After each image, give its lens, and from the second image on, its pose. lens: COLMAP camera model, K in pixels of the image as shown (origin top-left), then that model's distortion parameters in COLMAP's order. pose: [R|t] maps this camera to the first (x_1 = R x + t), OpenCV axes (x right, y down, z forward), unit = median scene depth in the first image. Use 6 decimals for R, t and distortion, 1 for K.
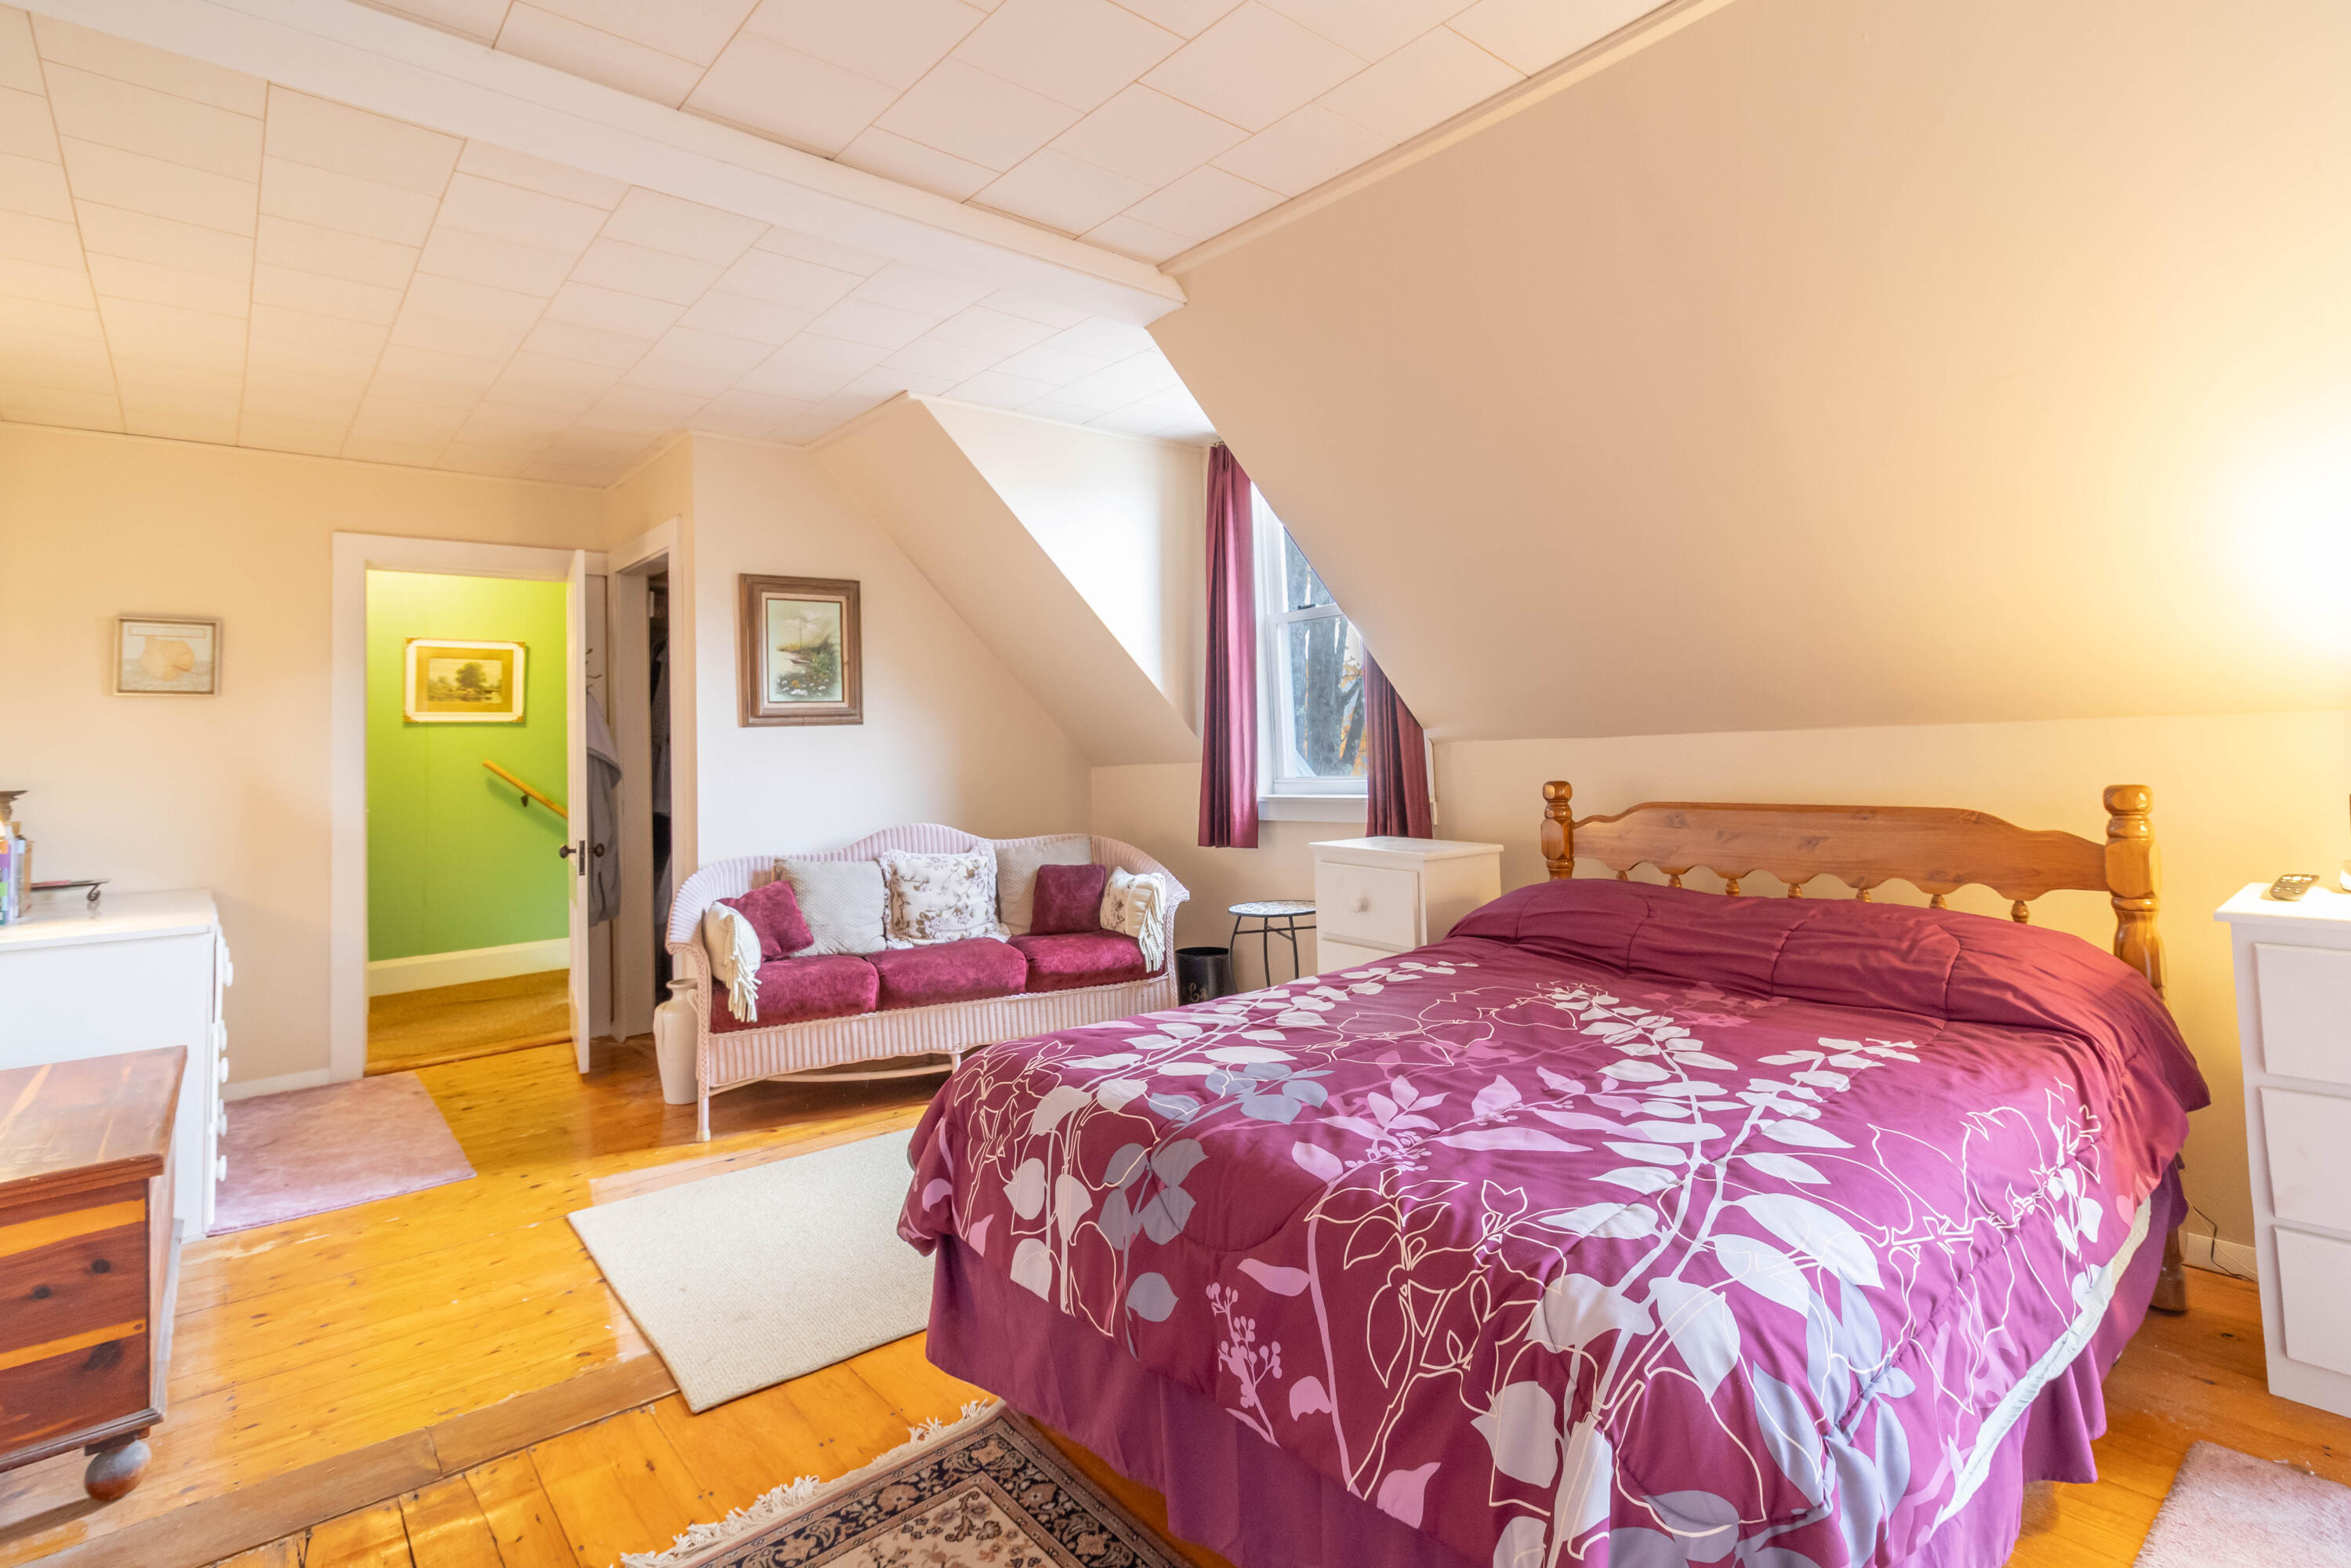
lens RADIAL K [[1138.6, 0, 1205.8], [0, 1138.6, 700.3], [0, 0, 1]] dist [0.002156, 0.000125]
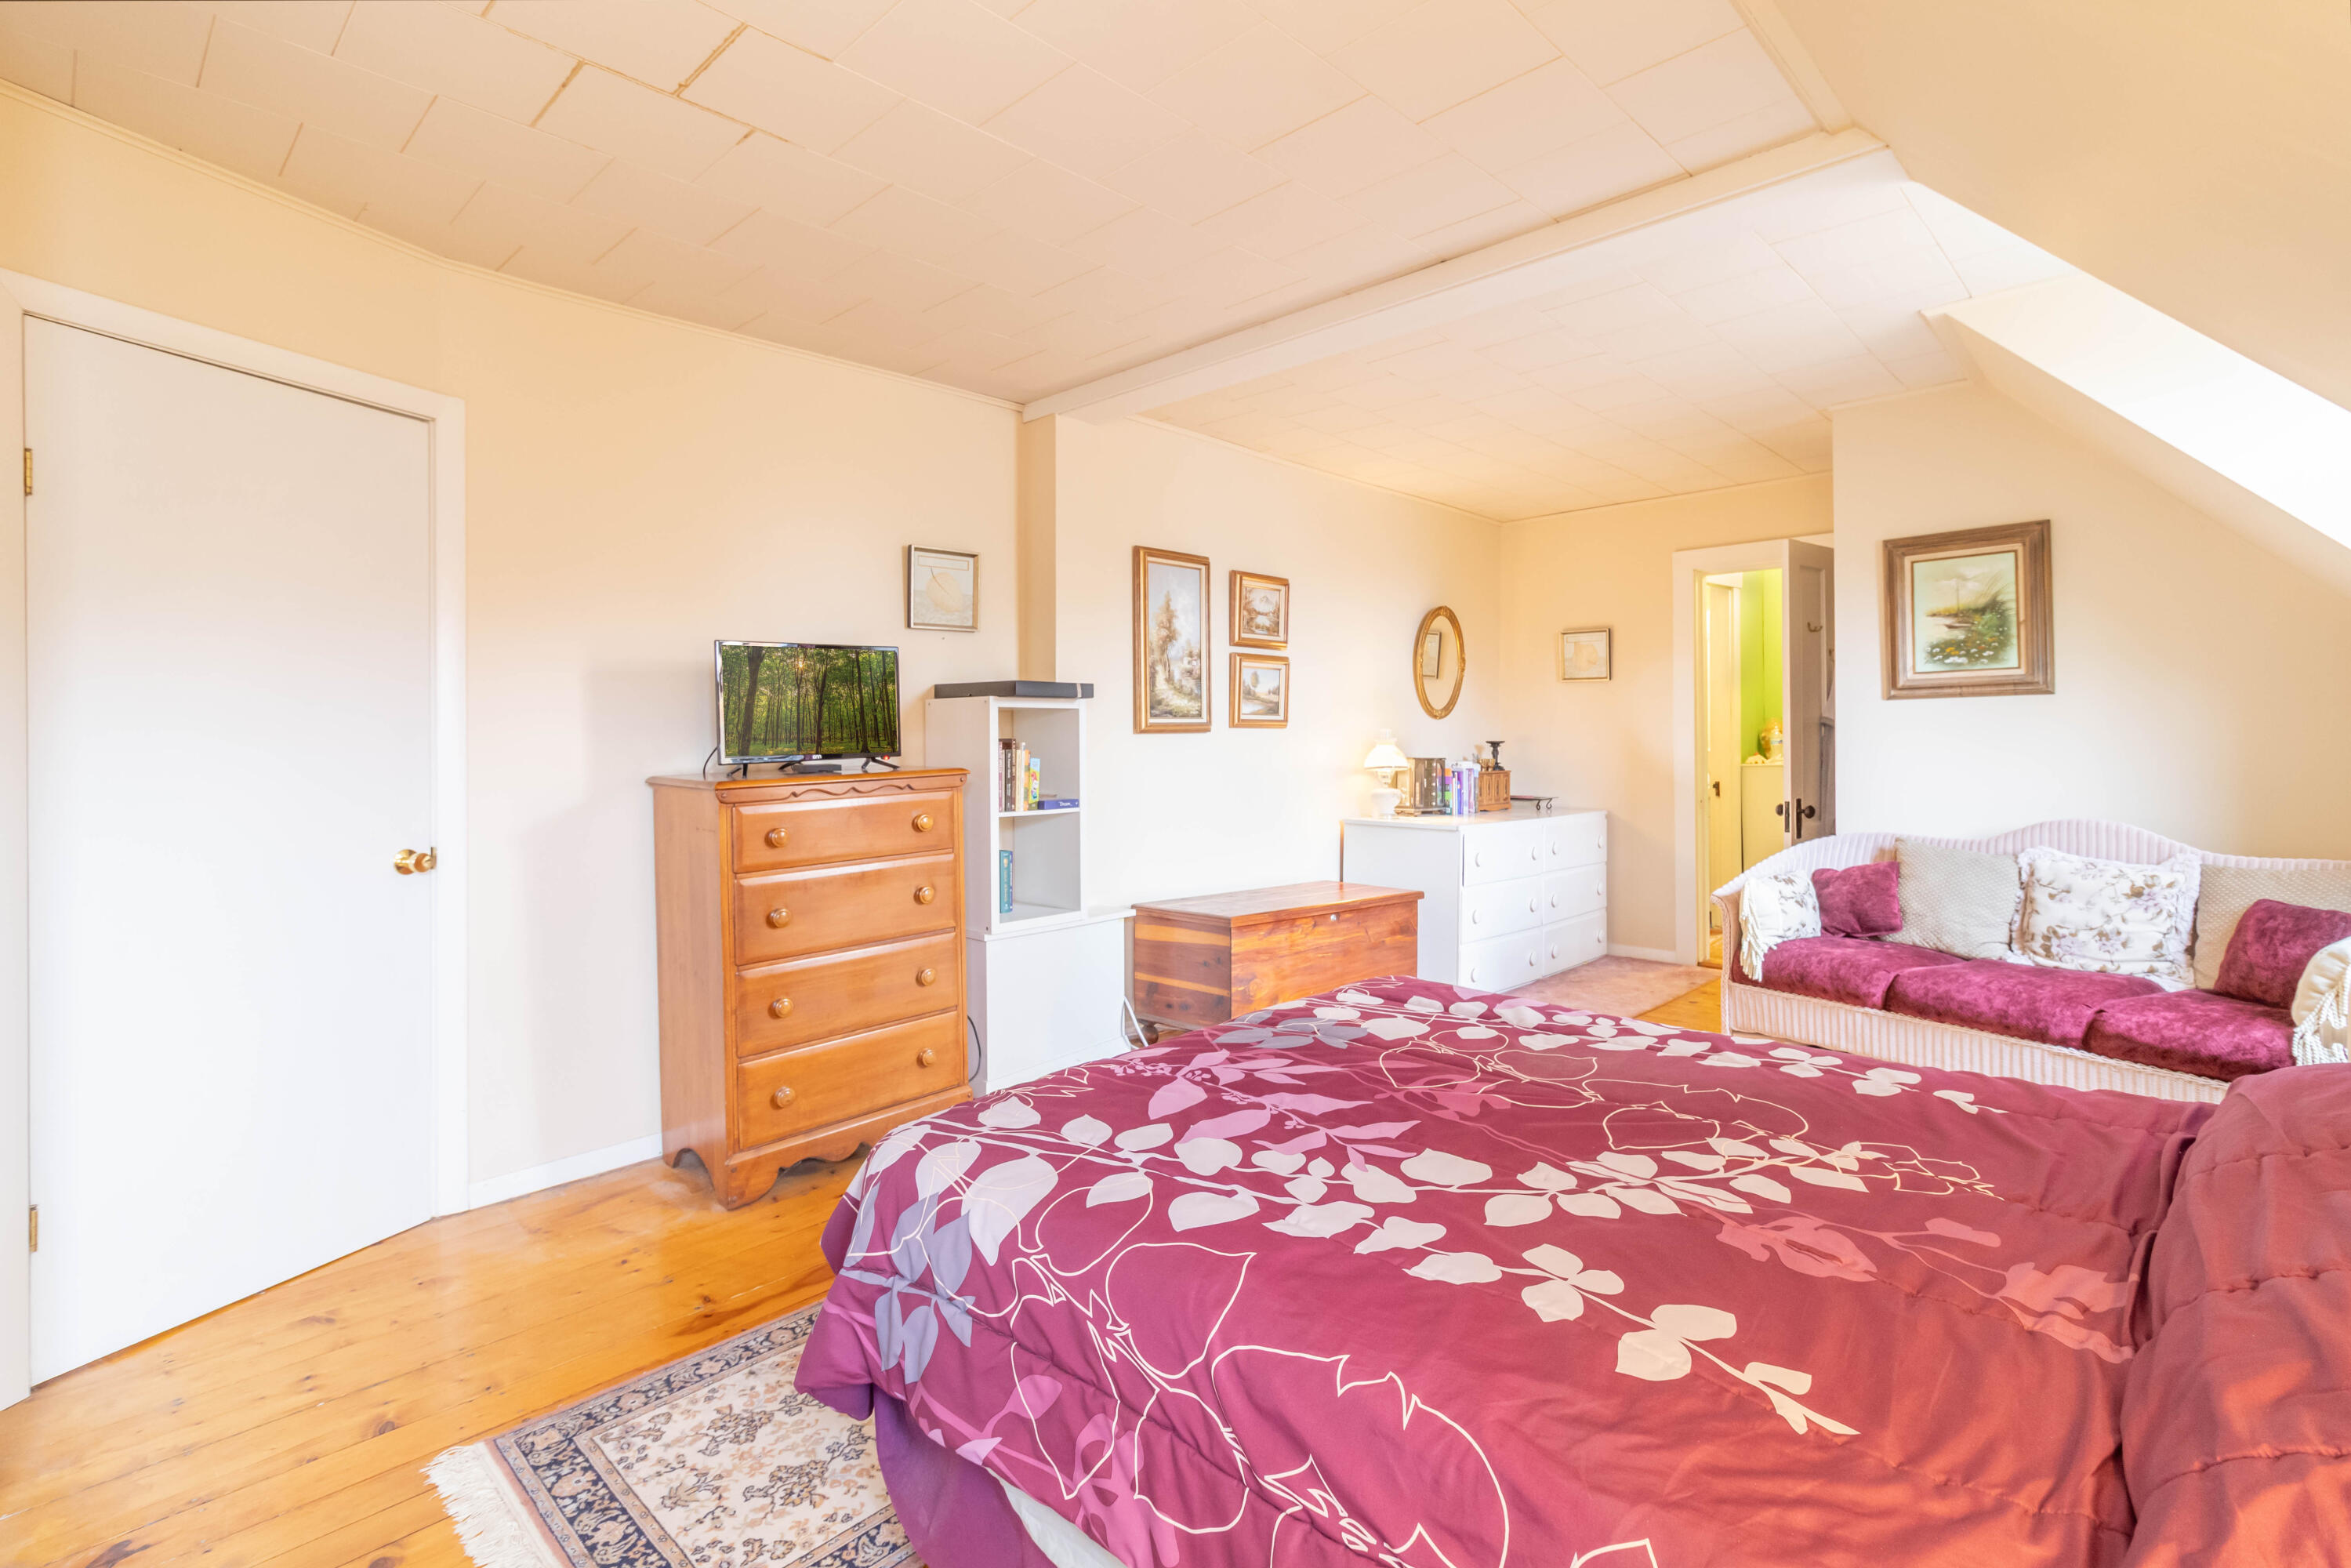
lens RADIAL K [[1090.0, 0, 1179.1], [0, 1090.0, 744.7], [0, 0, 1]] dist [0.001670, 0.000116]
pose [[0.085086, 0.036806, -0.995694, 0.468057], [0.047817, 0.998015, 0.040978, -0.005156], [0.995226, -0.051098, 0.083157, 0.320579]]
